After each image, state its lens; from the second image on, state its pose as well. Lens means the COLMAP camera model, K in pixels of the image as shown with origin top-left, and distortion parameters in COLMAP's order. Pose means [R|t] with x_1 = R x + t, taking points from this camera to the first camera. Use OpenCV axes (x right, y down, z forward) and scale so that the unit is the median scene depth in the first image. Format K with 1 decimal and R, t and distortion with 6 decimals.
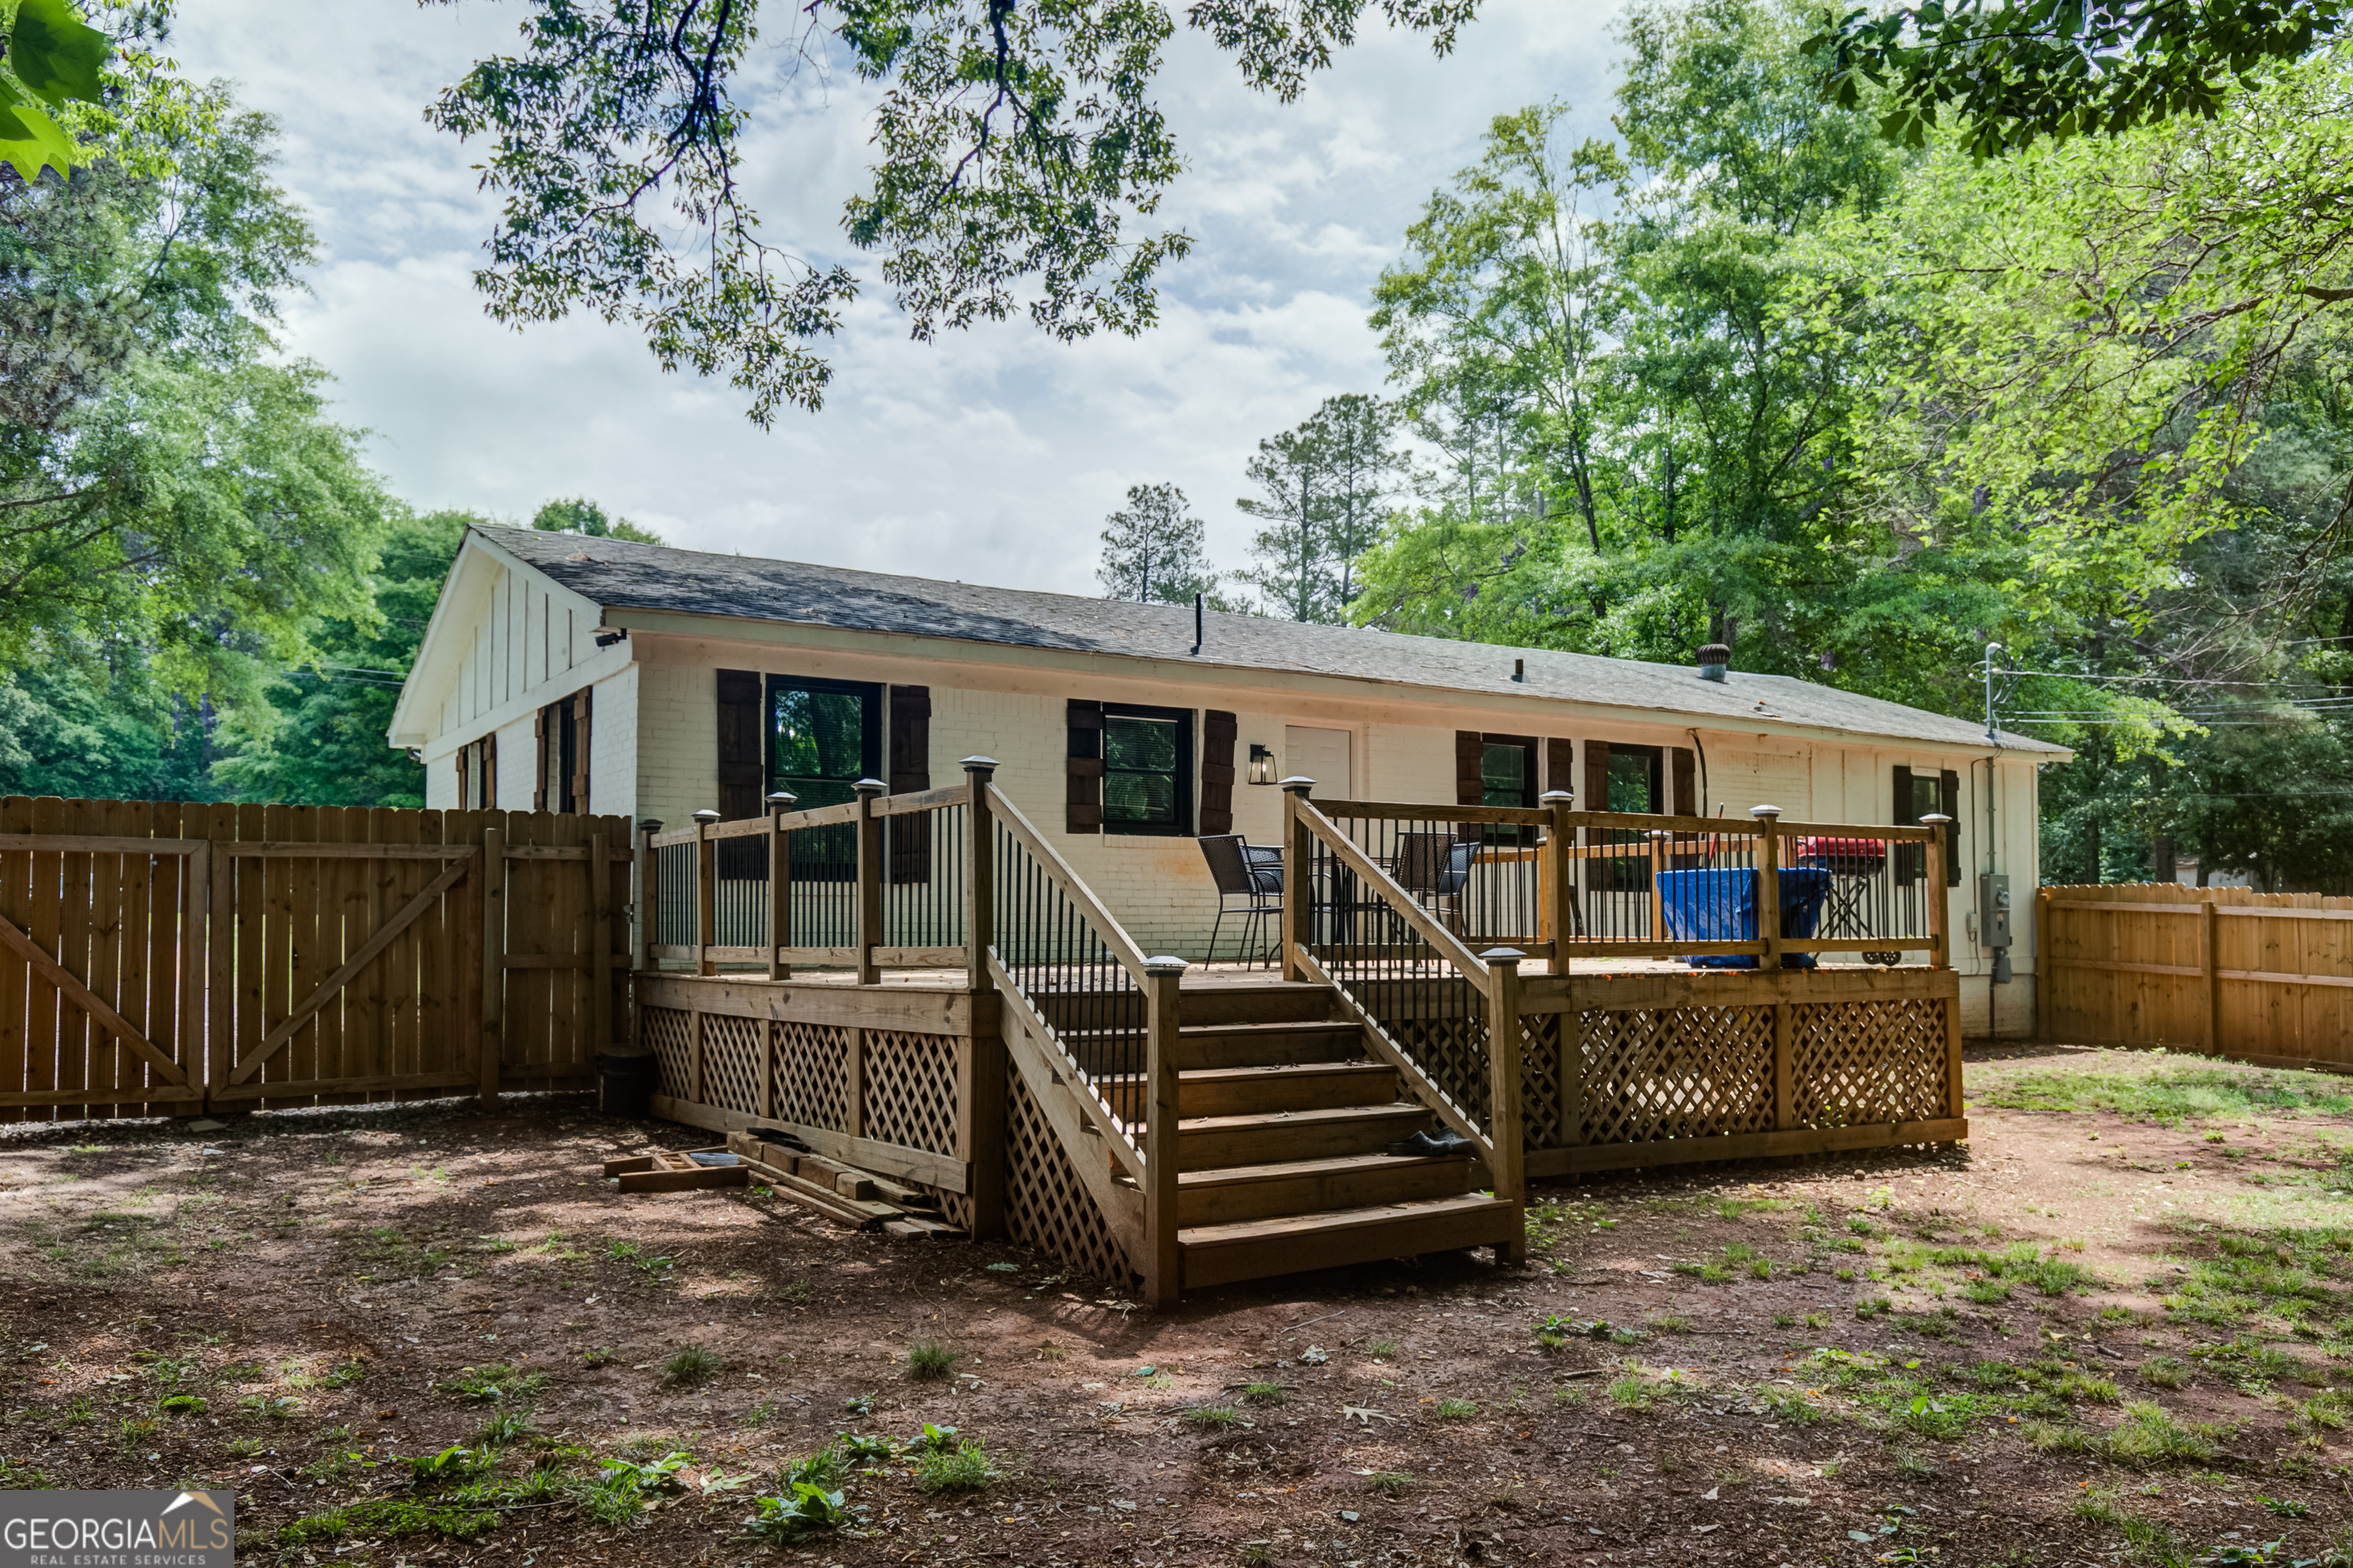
lens RADIAL K [[1786.3, 0, 1185.4], [0, 1786.3, 782.2], [0, 0, 1]] dist [0.024967, -0.002138]
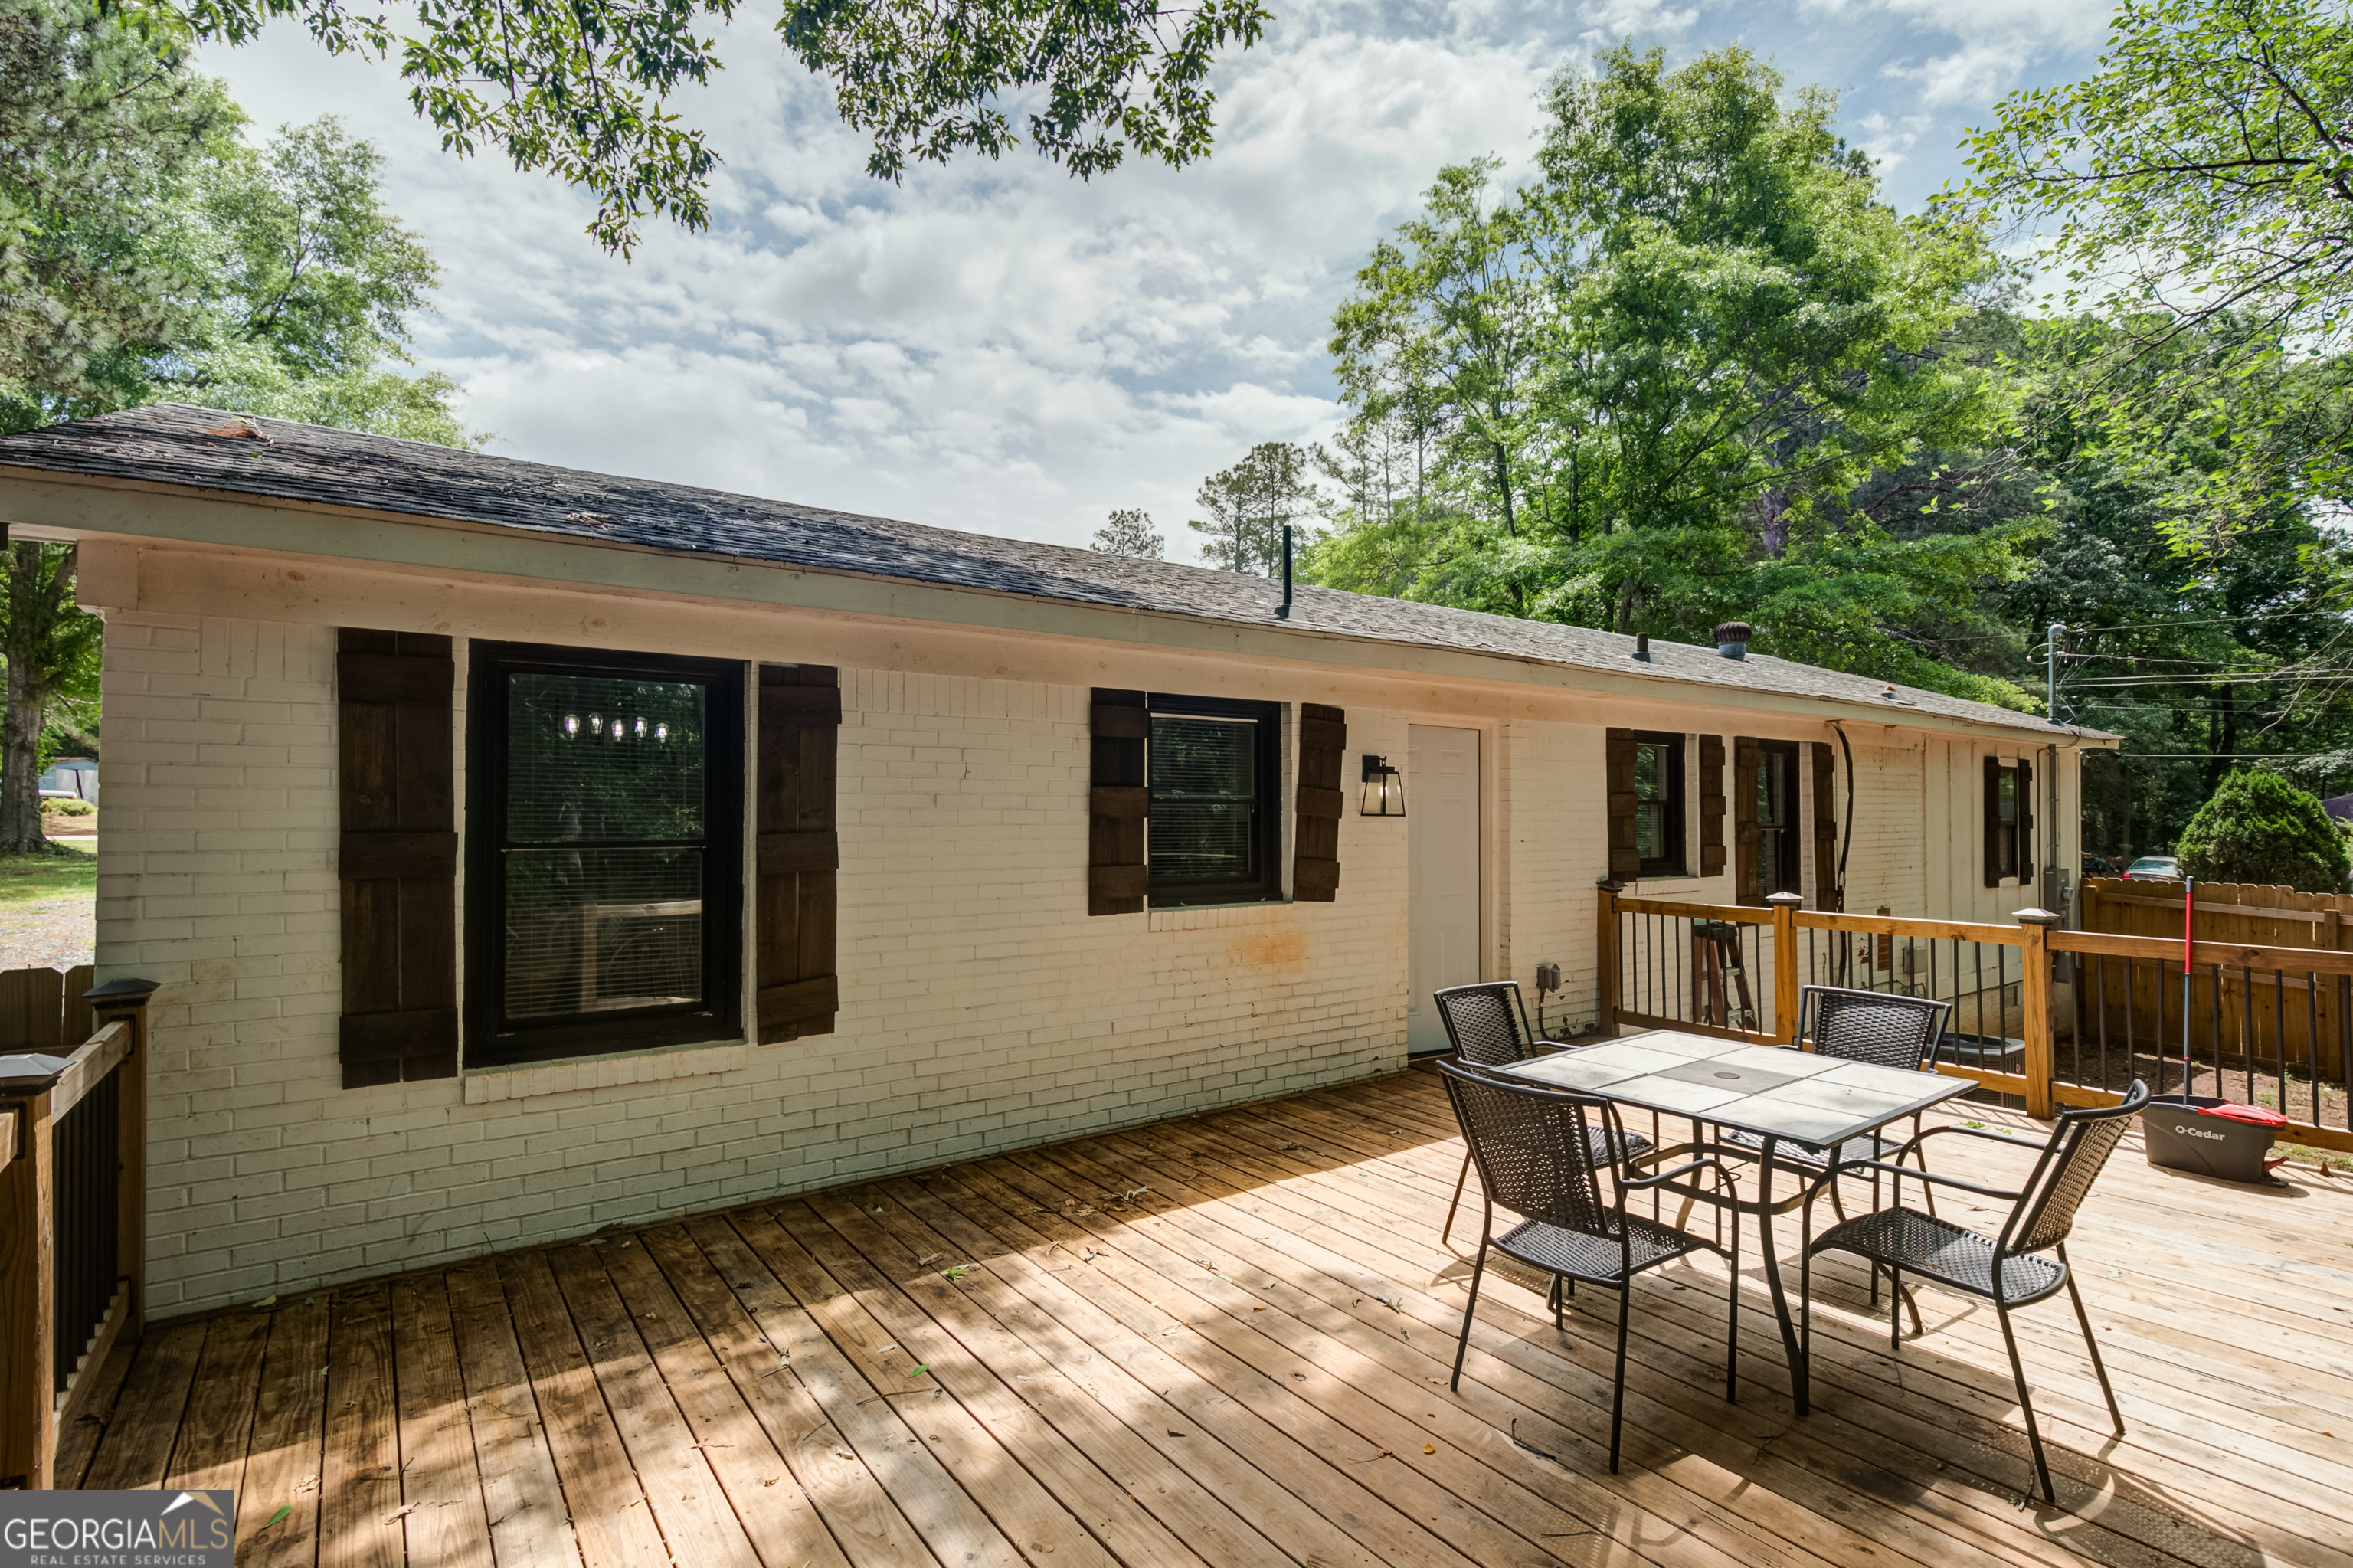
lens RADIAL K [[1084.4, 0, 1173.3], [0, 1084.4, 797.4], [0, 0, 1]] dist [0.002995, -0.001894]
pose [[0.999417, 0.007616, 0.033268, -0.038063], [-0.010228, 0.996818, 0.079053, -0.029585], [-0.032560, -0.079347, 0.996315, 0.483846]]
